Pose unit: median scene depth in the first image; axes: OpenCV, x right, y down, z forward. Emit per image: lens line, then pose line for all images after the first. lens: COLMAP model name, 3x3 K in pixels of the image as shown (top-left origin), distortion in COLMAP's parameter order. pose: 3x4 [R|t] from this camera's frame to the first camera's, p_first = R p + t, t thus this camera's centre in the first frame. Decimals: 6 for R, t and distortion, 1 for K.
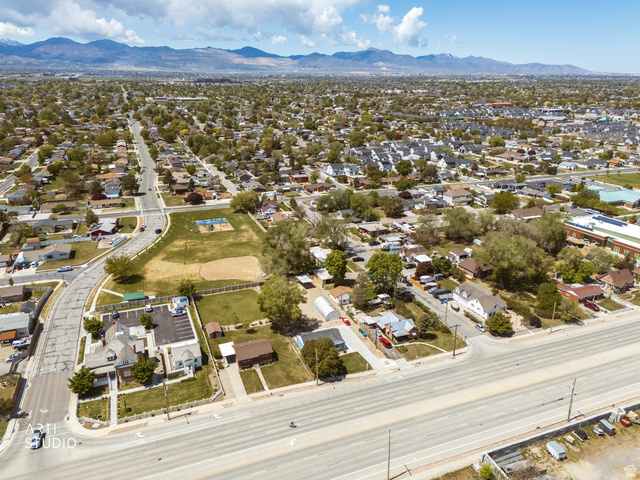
lens RADIAL K [[471.2, 0, 322.3], [0, 471.2, 236.7], [0, 0, 1]] dist [0.070447, -0.062346]
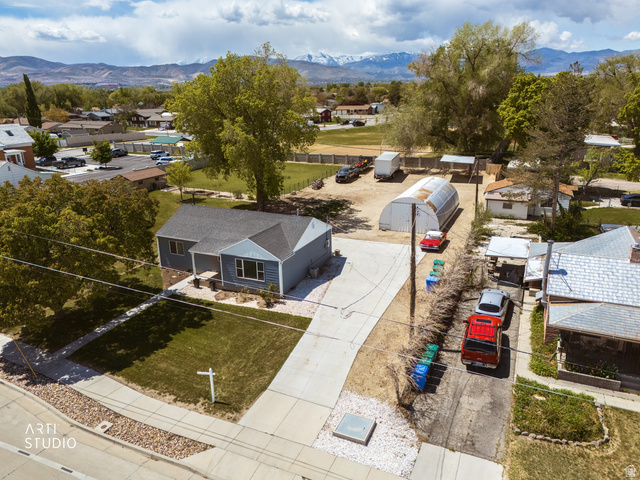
lens RADIAL K [[471.2, 0, 322.3], [0, 471.2, 236.7], [0, 0, 1]] dist [0.070447, -0.062346]
pose [[0.690418, 0.195875, -0.696388, 0.174266], [-0.208820, 0.975630, 0.067388, 0.156443], [0.692616, 0.098894, 0.714495, 0.692600]]
